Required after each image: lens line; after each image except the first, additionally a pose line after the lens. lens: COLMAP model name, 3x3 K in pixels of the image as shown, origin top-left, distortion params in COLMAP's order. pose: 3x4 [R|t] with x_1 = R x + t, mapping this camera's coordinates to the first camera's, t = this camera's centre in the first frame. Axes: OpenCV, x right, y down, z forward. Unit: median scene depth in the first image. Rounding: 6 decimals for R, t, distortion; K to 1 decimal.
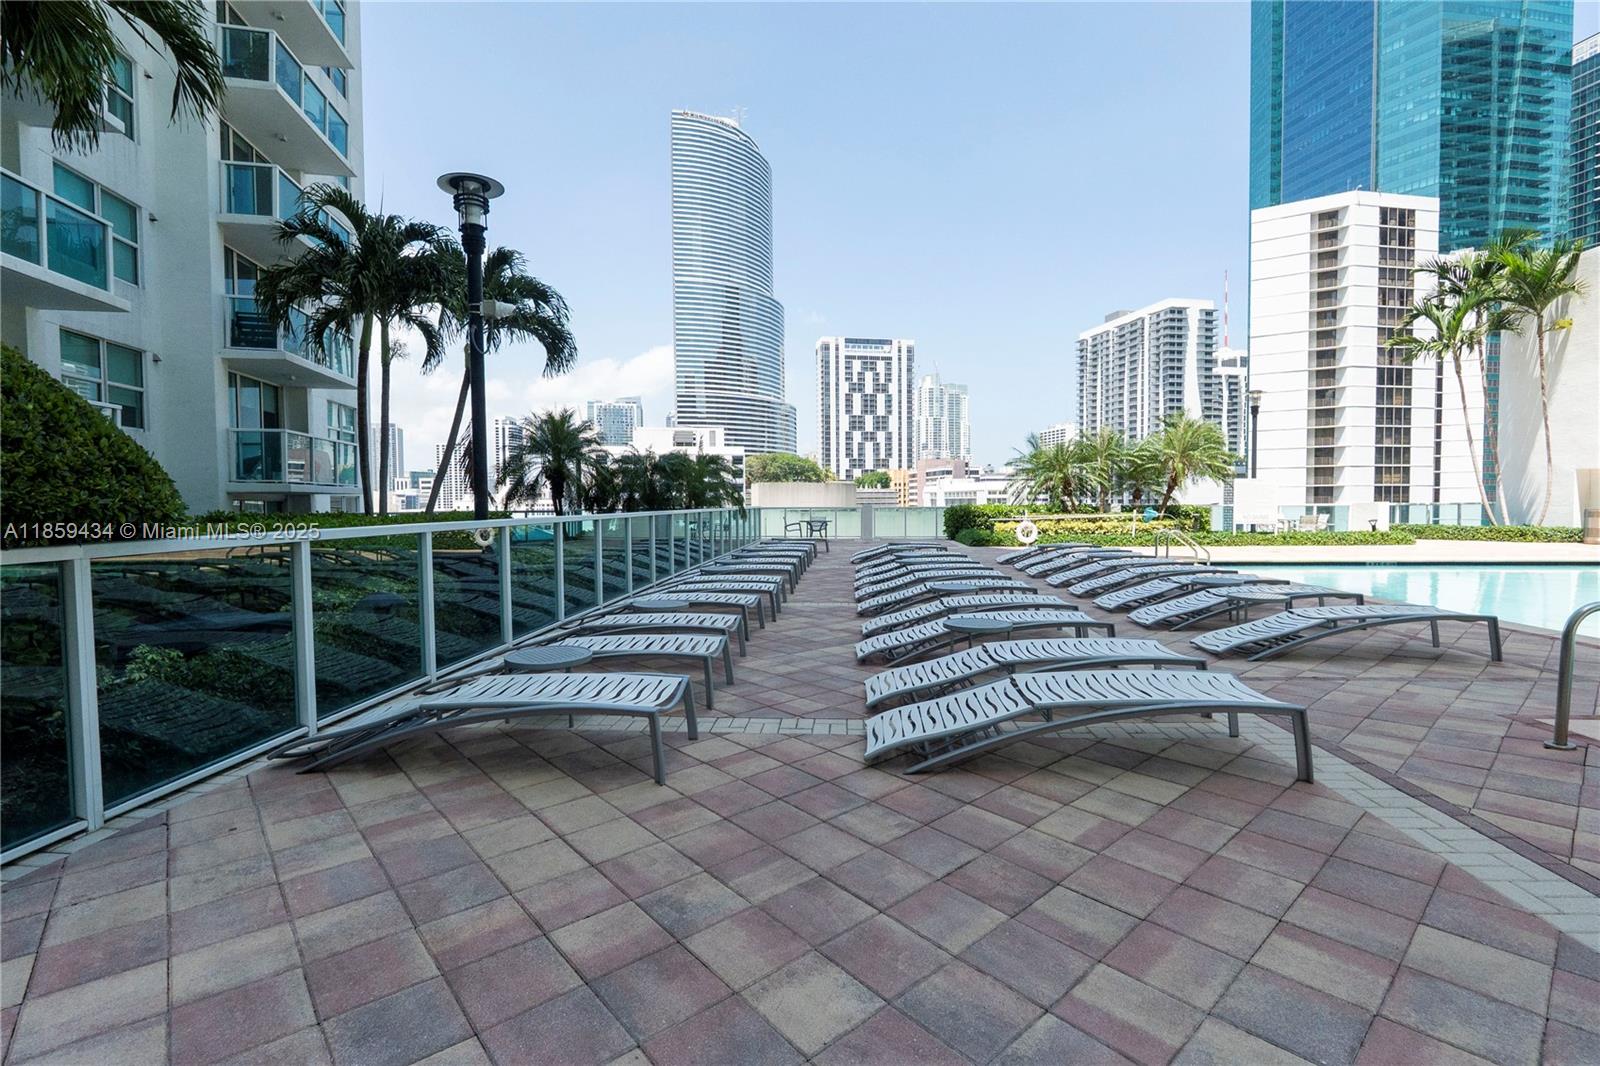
lens RADIAL K [[713.7, 0, 812.1], [0, 713.7, 530.7], [0, 0, 1]] dist [-0.012891, 0.002148]
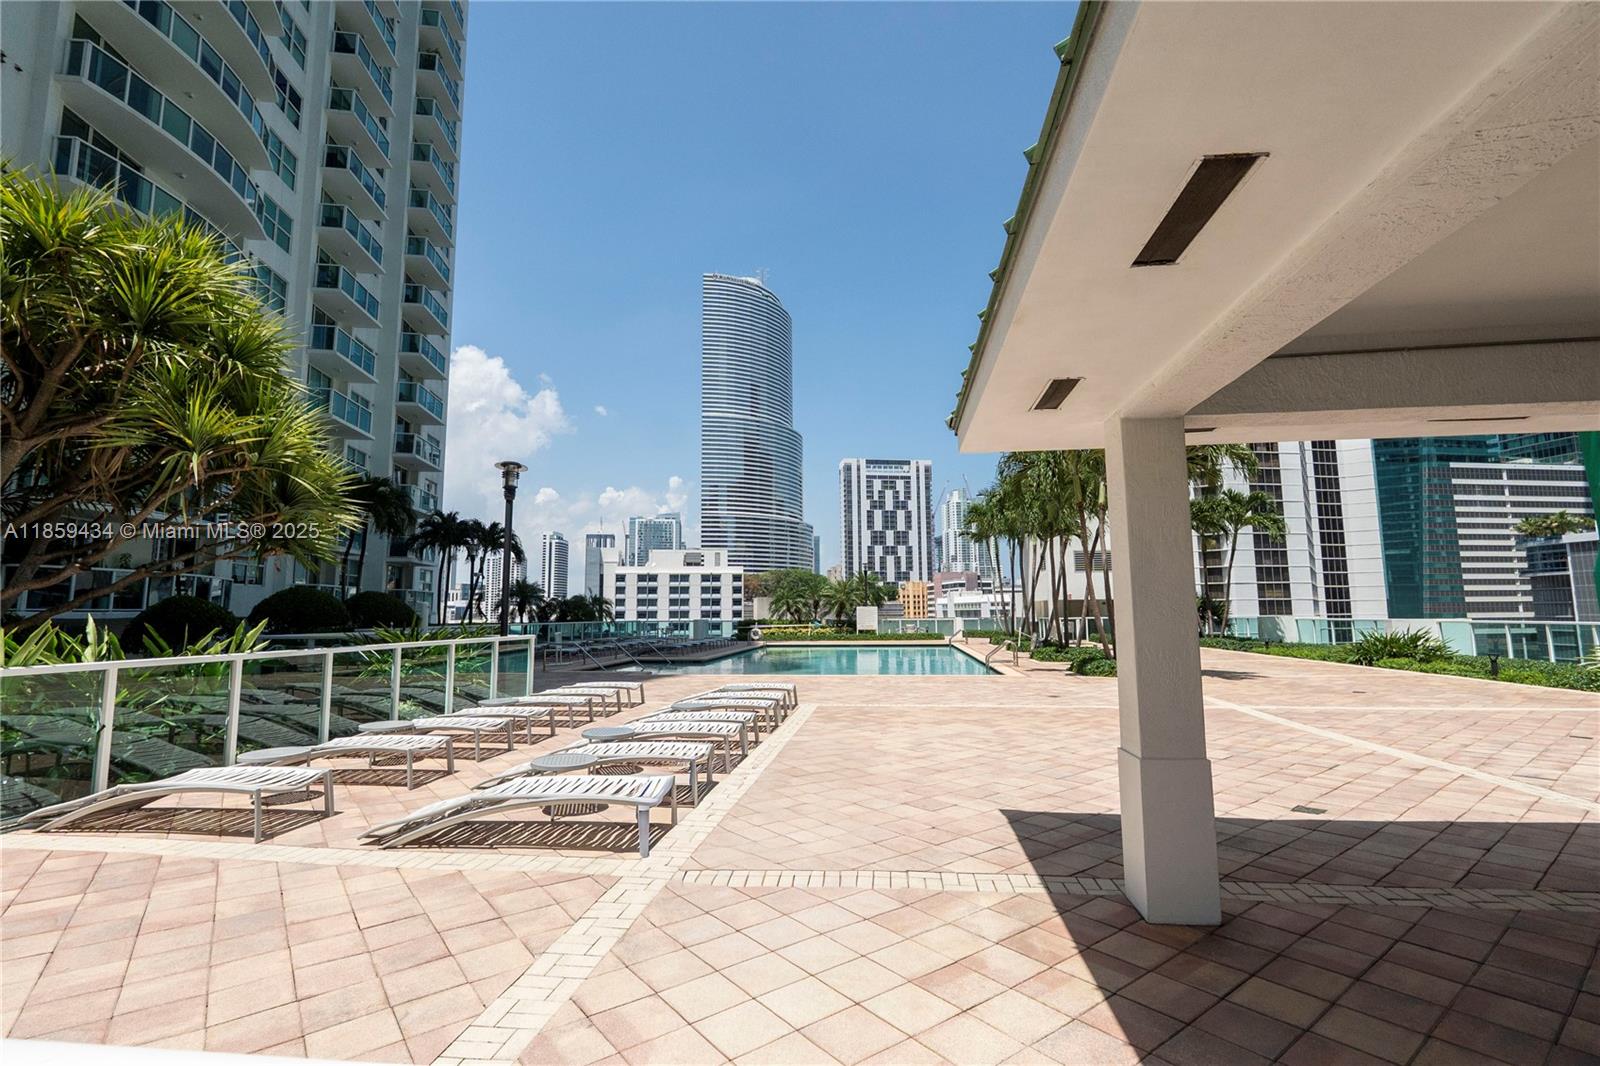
lens RADIAL K [[713.7, 0, 813.9], [0, 713.7, 531.2], [0, 0, 1]] dist [-0.012891, 0.002148]
pose [[0.998514, -0.007244, -0.054005, 0.081622], [-0.001162, 0.988067, -0.154021, 0.003643], [0.054476, 0.153855, 0.986591, -0.141505]]
